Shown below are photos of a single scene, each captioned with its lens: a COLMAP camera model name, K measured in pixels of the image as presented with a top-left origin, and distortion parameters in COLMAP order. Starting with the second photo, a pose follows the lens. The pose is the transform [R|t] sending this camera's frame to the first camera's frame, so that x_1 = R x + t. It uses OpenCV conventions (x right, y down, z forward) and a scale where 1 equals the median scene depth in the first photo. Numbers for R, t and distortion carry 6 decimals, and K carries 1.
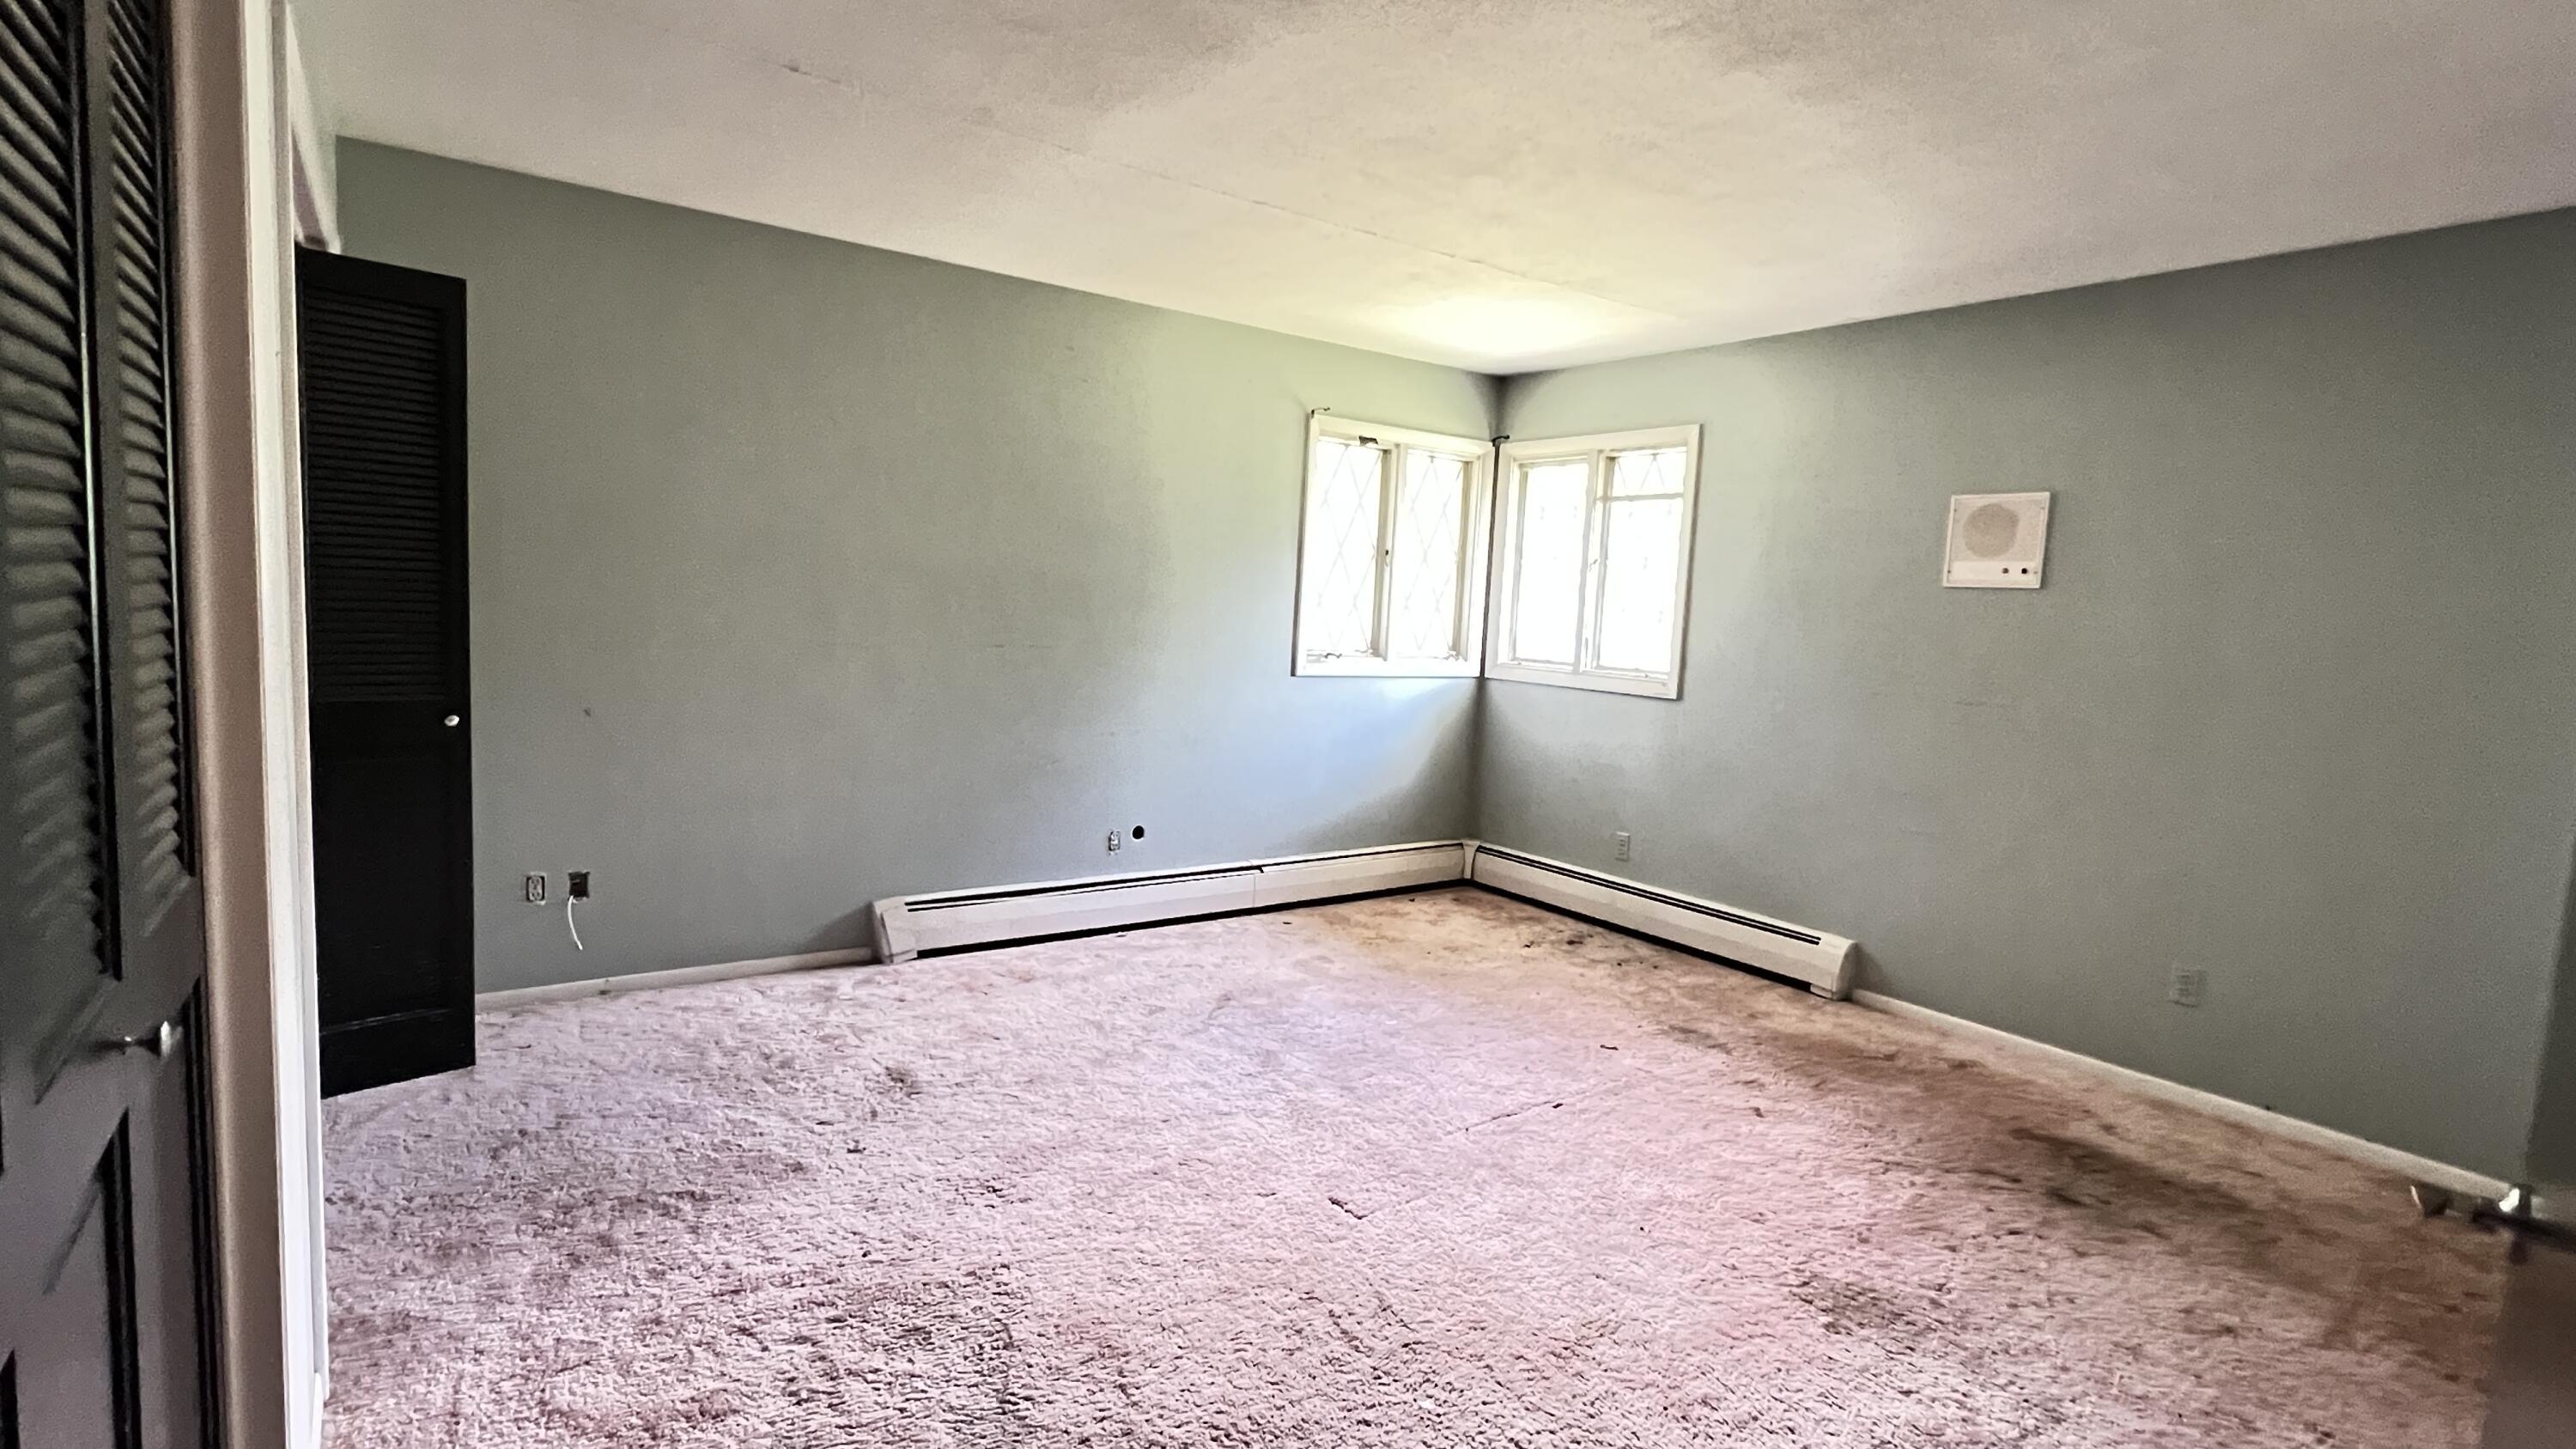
lens RADIAL K [[1218.9, 0, 1282.6], [0, 1218.9, 712.2], [0, 0, 1]] dist [-0.000722, 0.000604]
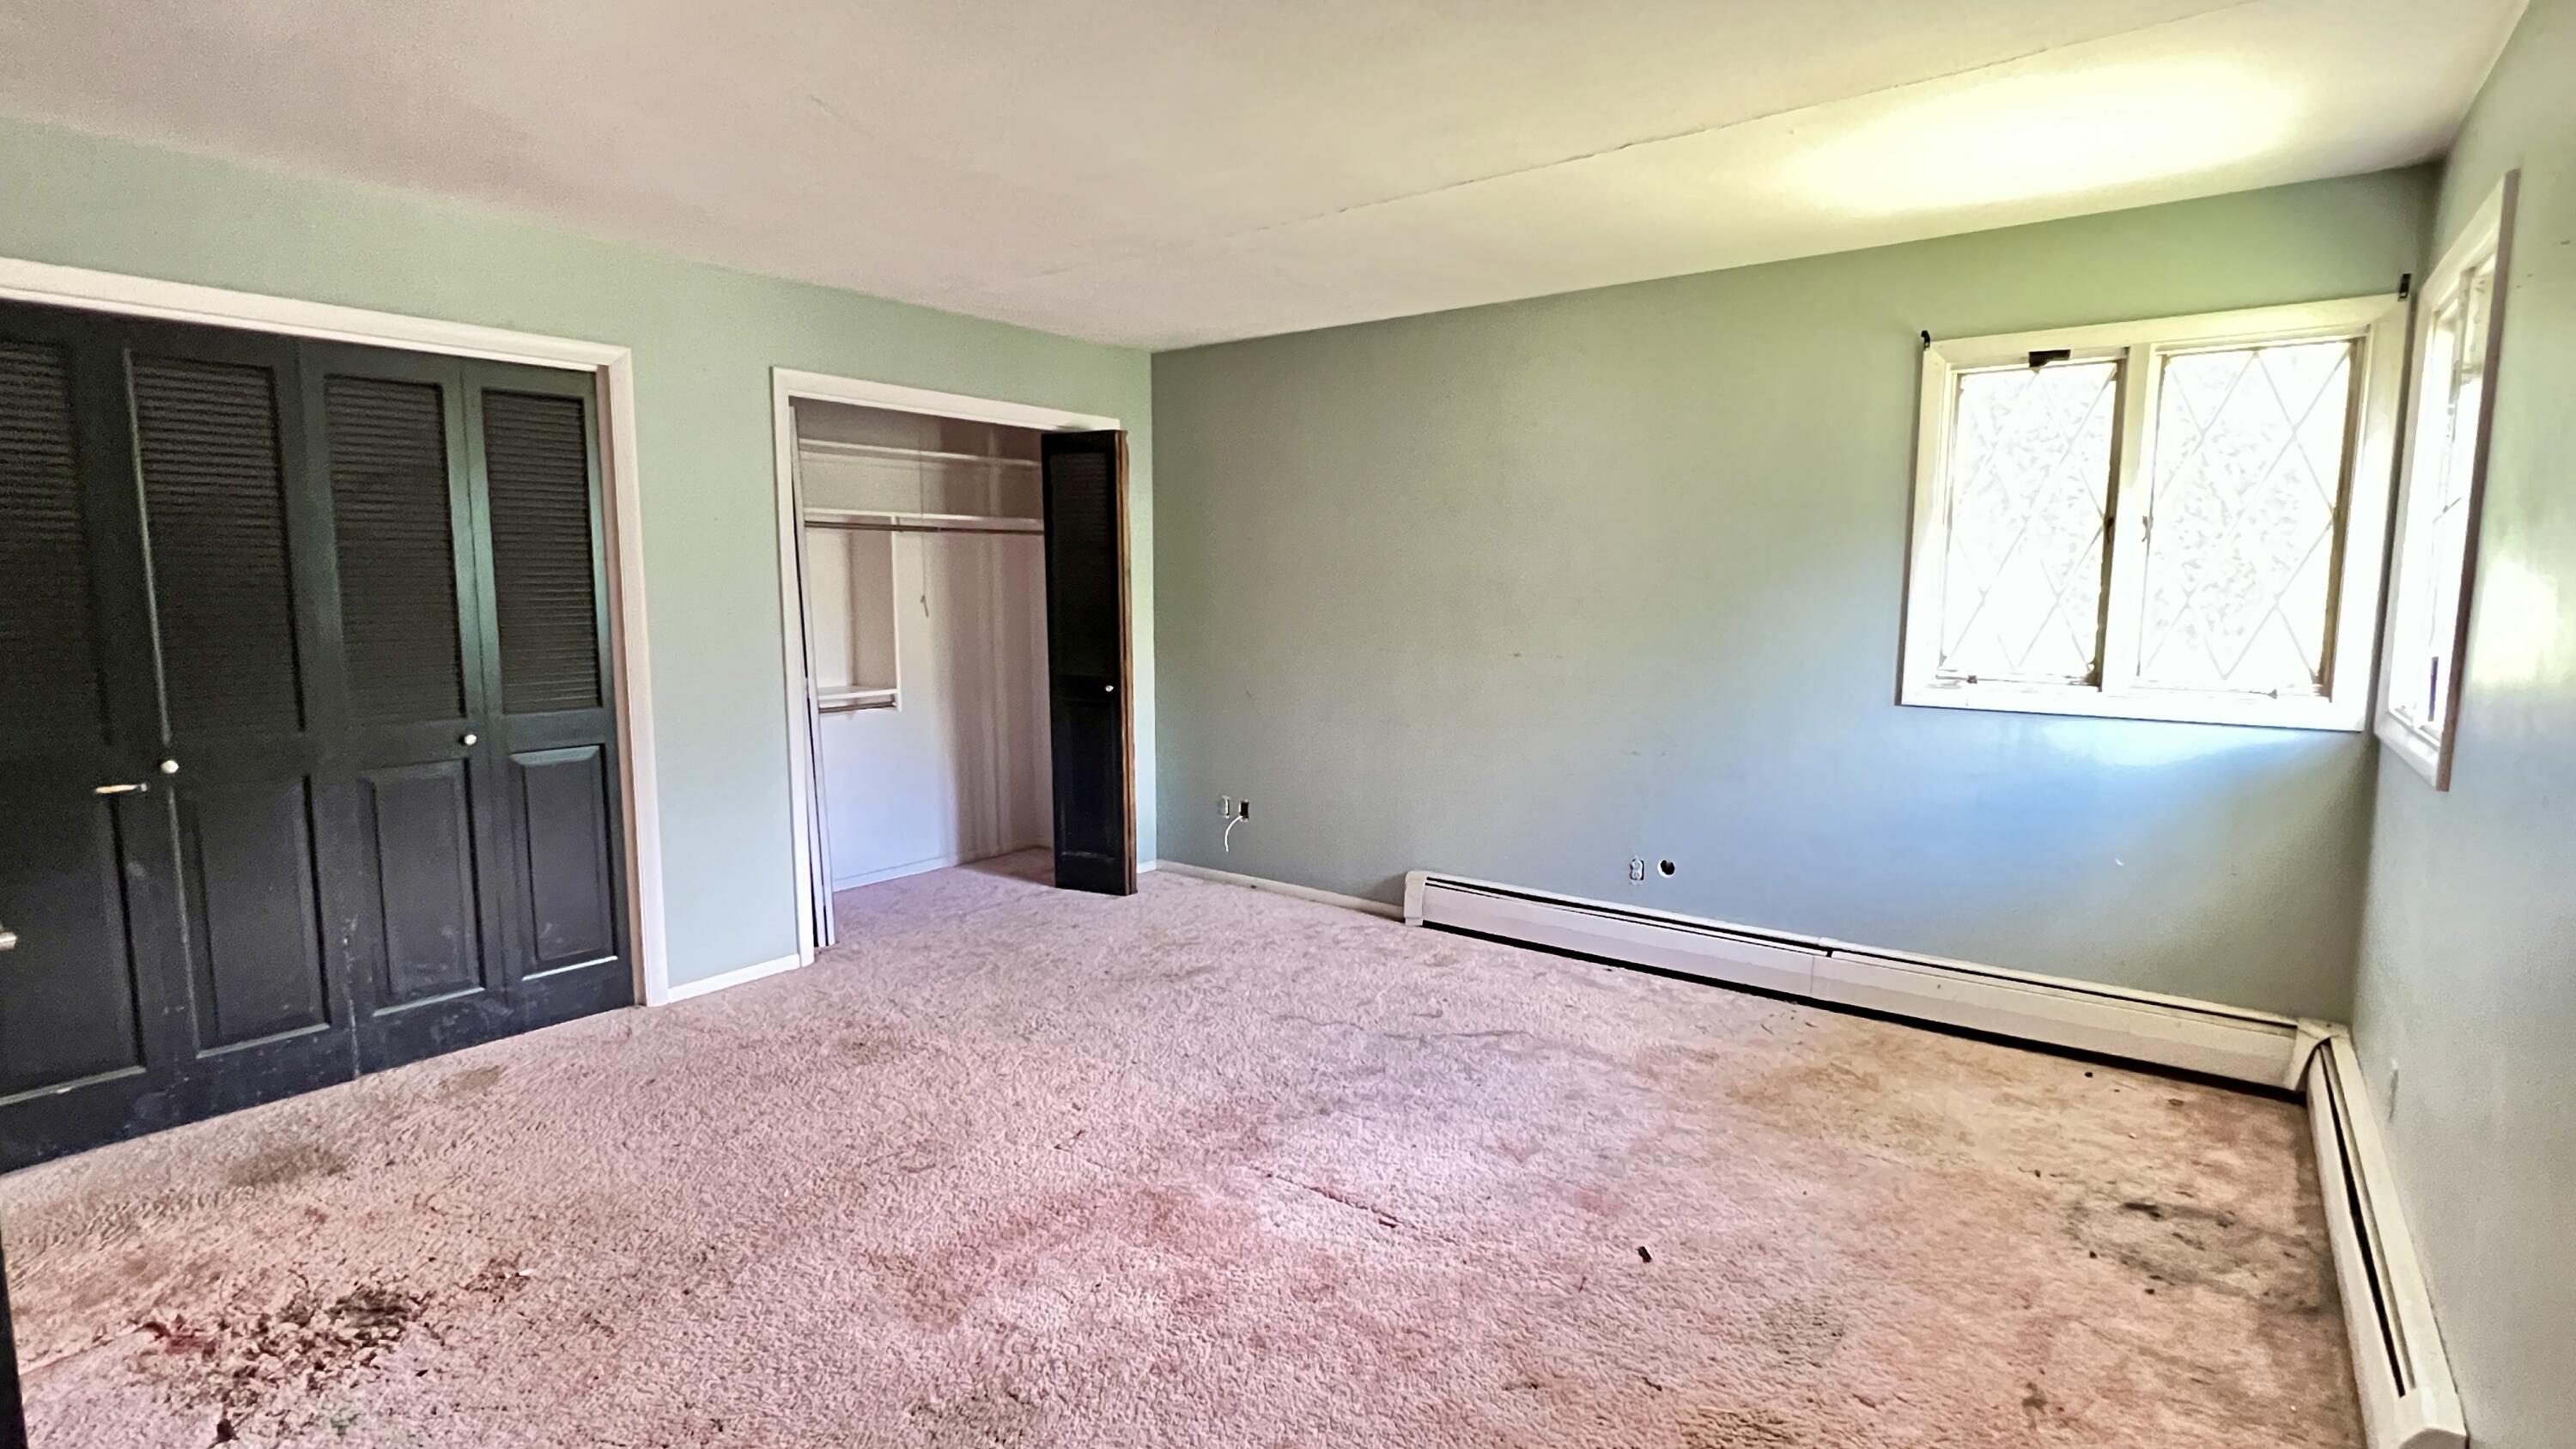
lens RADIAL K [[1218.9, 0, 1283.2], [0, 1218.9, 730.3], [0, 0, 1]] dist [-0.000722, 0.000604]
pose [[0.294508, 0.069989, -0.953083, 0.672491], [-0.077784, 0.995761, 0.049088, -0.024534], [0.952478, 0.059678, 0.298703, 0.479342]]
